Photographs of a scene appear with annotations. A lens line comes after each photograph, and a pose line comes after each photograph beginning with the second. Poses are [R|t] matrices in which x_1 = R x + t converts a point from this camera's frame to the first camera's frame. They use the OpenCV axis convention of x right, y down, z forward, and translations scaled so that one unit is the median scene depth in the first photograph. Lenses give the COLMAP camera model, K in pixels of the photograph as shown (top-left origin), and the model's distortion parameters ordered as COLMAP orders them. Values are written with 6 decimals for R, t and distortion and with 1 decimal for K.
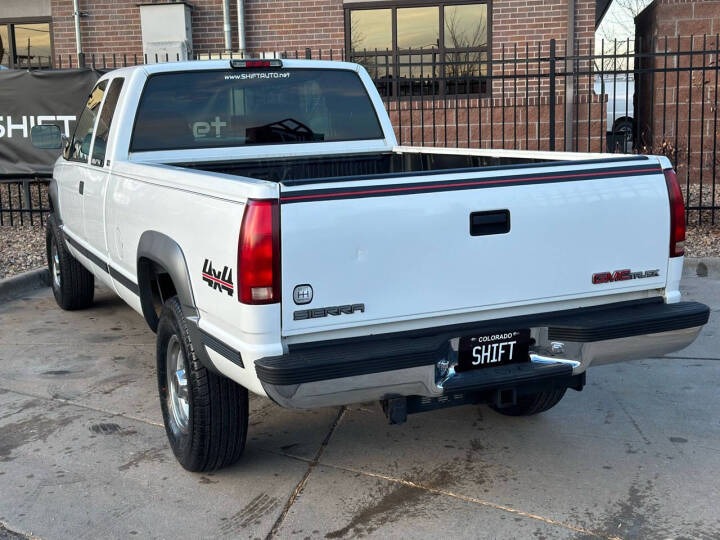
lens RADIAL K [[1004.7, 0, 359.5], [0, 1004.7, 277.2], [0, 0, 1]] dist [0.117626, 0.000000]
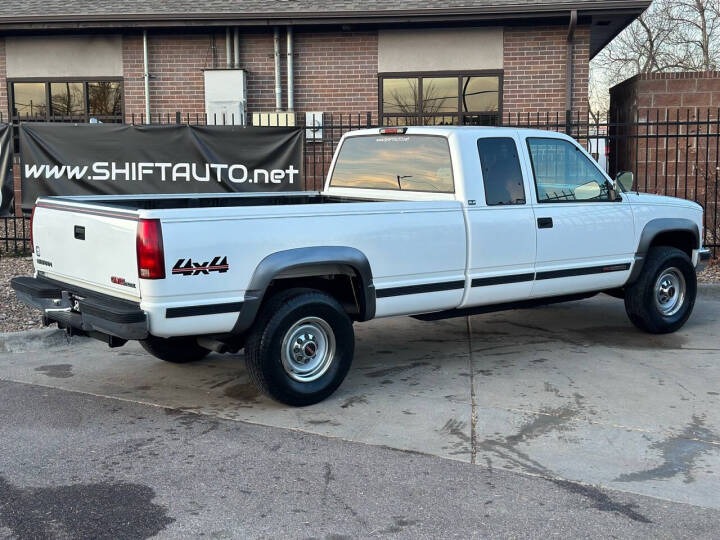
lens RADIAL K [[1004.7, 0, 357.8], [0, 1004.7, 275.9], [0, 0, 1]] dist [0.117626, 0.000000]
pose [[0.997758, 0.012734, 0.065707, -0.147118], [-0.009628, 0.998831, -0.047371, 0.032016], [-0.066233, 0.046632, 0.996714, -0.218106]]
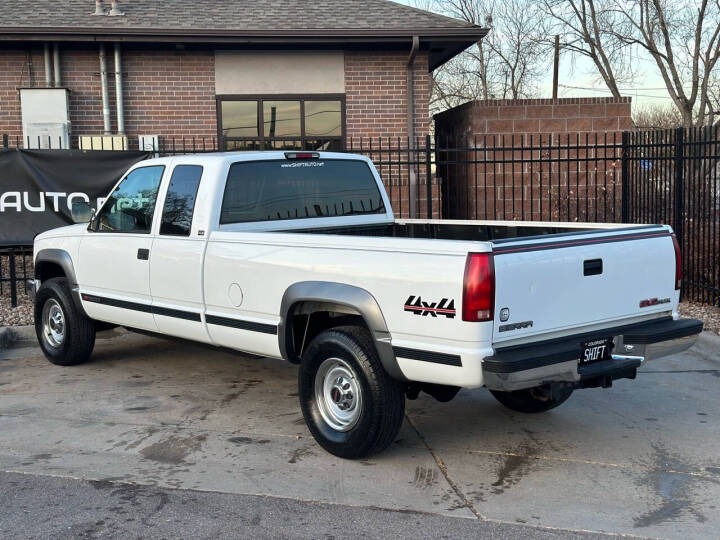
lens RADIAL K [[1004.7, 0, 362.5], [0, 1004.7, 274.3], [0, 0, 1]] dist [0.117626, 0.000000]
pose [[0.955890, -0.015935, 0.293292, -0.248670], [0.038121, 0.996812, -0.070087, 0.019289], [-0.291241, 0.078177, 0.953450, -0.138308]]
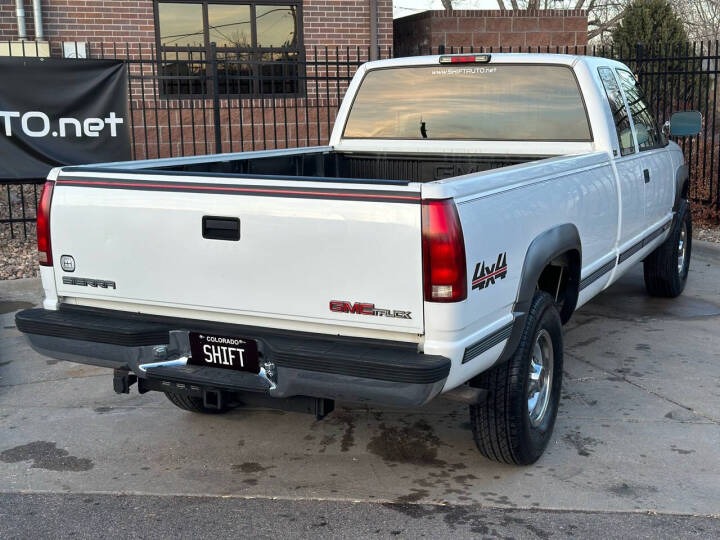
lens RADIAL K [[1004.7, 0, 359.8], [0, 1004.7, 274.9], [0, 0, 1]] dist [0.117626, 0.000000]
pose [[0.866402, -0.071847, 0.494151, -0.434122], [0.074432, 0.997121, 0.014473, -0.010686], [-0.493768, 0.024242, 0.869256, 0.106231]]
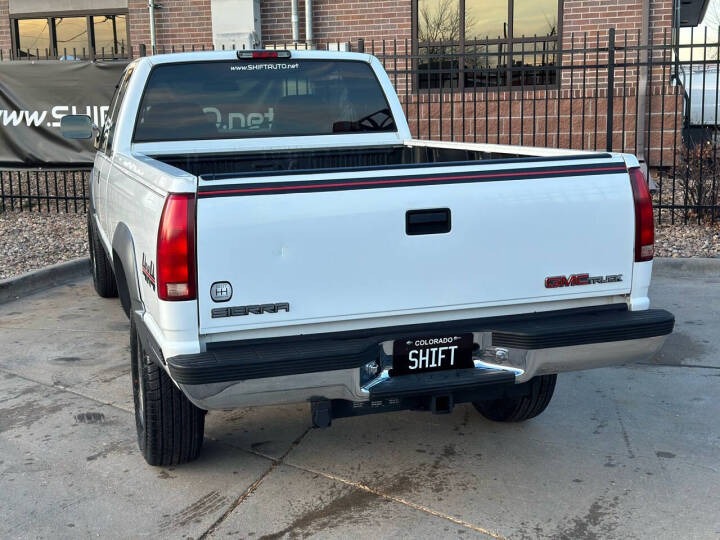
lens RADIAL K [[1004.7, 0, 357.9], [0, 1004.7, 276.1], [0, 0, 1]] dist [0.117626, 0.000000]
pose [[0.993410, 0.025241, -0.111798, 0.064686], [-0.024374, 0.999661, 0.009114, -0.003556], [0.111990, -0.006329, 0.993689, 0.015932]]
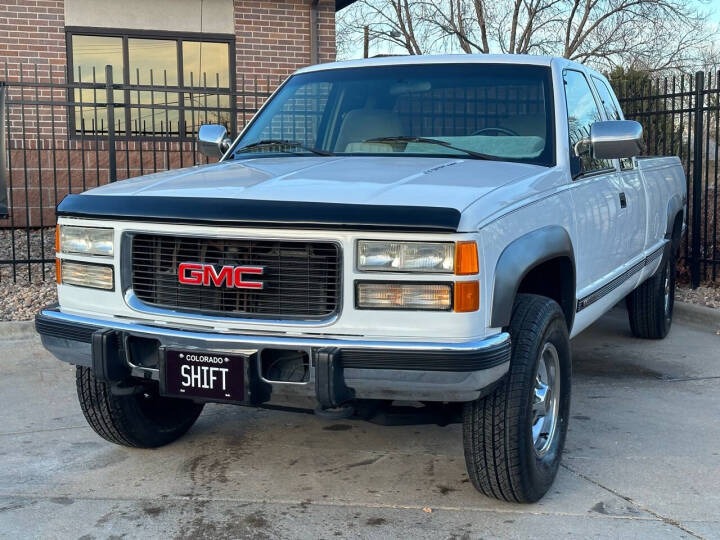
lens RADIAL K [[1004.7, 0, 361.0], [0, 1004.7, 260.5], [0, 0, 1]] dist [0.117626, 0.000000]
pose [[0.862529, -0.015350, 0.505775, -0.309013], [0.062885, 0.995043, -0.077043, 0.012788], [-0.502085, 0.098258, 0.859218, 0.194191]]
